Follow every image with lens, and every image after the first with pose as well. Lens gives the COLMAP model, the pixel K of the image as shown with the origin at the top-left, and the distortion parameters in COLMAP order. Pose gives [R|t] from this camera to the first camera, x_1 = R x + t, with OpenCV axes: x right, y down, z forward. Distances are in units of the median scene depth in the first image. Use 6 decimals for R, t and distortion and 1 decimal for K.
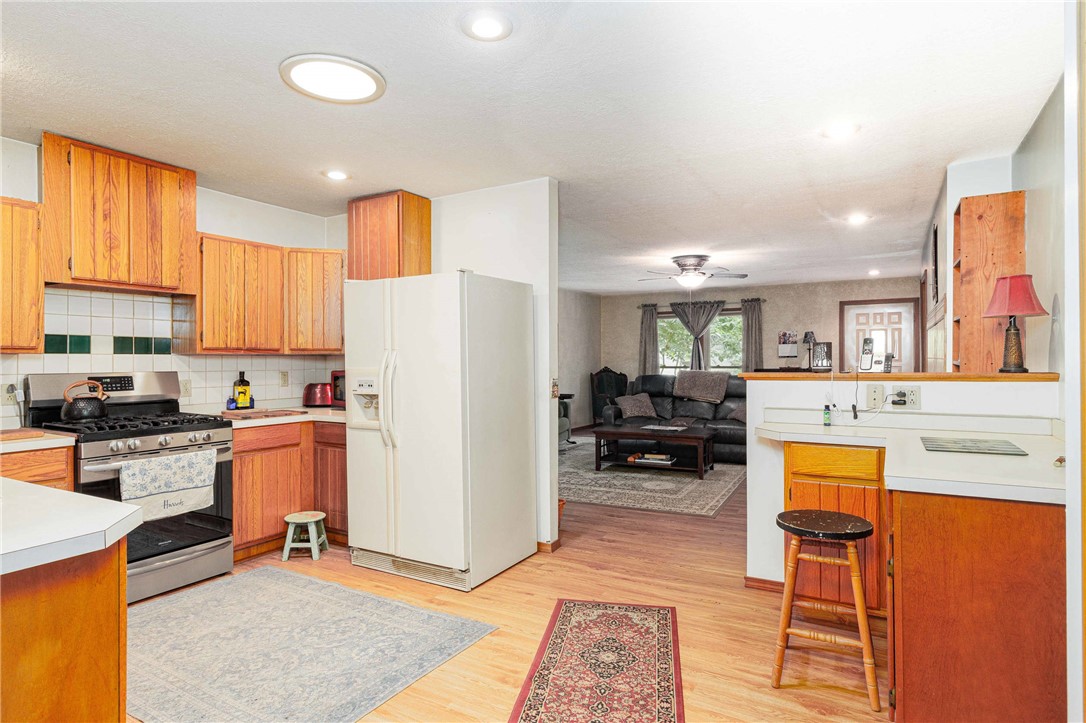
lens RADIAL K [[586.0, 0, 550.1], [0, 586.0, 360.4], [0, 0, 1]] dist [0.003444, -0.000981]
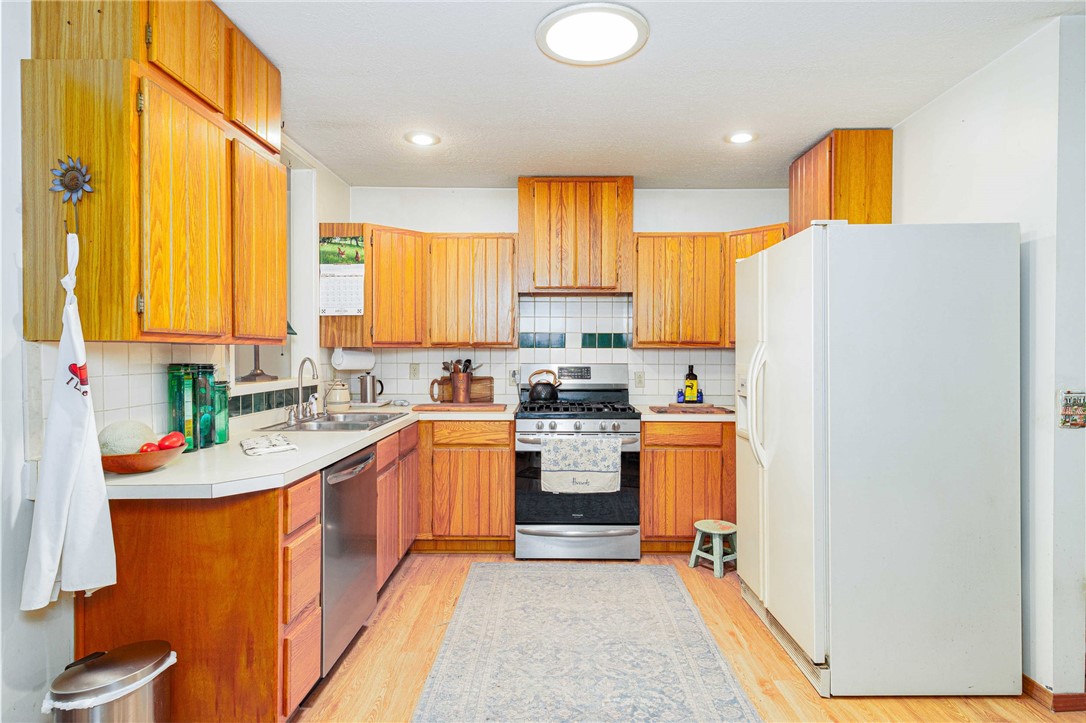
lens RADIAL K [[586.0, 0, 546.4], [0, 586.0, 360.0], [0, 0, 1]] dist [0.003444, -0.000981]
pose [[0.496155, 0.014755, -0.868109, 0.263568], [-0.004870, 0.999887, 0.014211, -0.003044], [0.868220, -0.002823, 0.496171, 0.357499]]
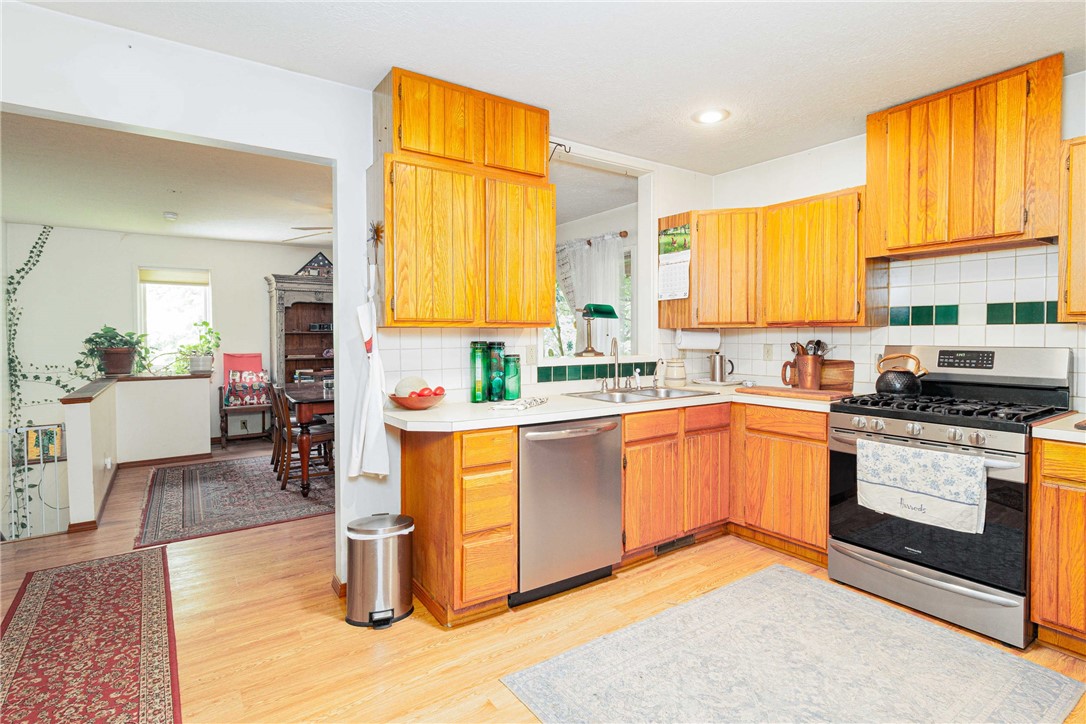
lens RADIAL K [[536.3, 0, 540.4], [0, 536.3, 346.1], [0, 0, 1]] dist [-0.000376, 0.000744]
pose [[-0.427642, 0.024161, -0.903625, 0.235905], [0.003516, 0.999680, 0.025065, -0.001729], [0.903941, 0.007542, -0.427590, 0.774088]]
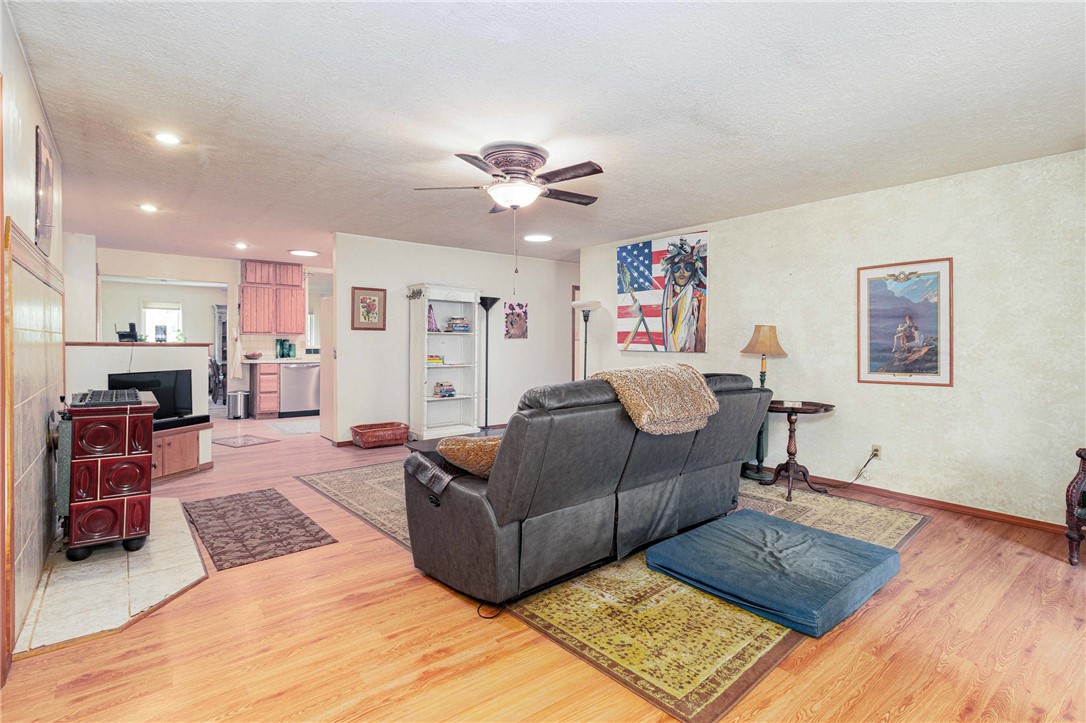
lens RADIAL K [[536.3, 0, 540.4], [0, 536.3, 351.4], [0, 0, 1]] dist [-0.000376, 0.000744]
pose [[-0.374850, 0.016078, -0.926946, 1.387038], [-0.007840, 0.999759, 0.020511, 0.008337], [0.927052, 0.014956, -0.374634, 2.398884]]
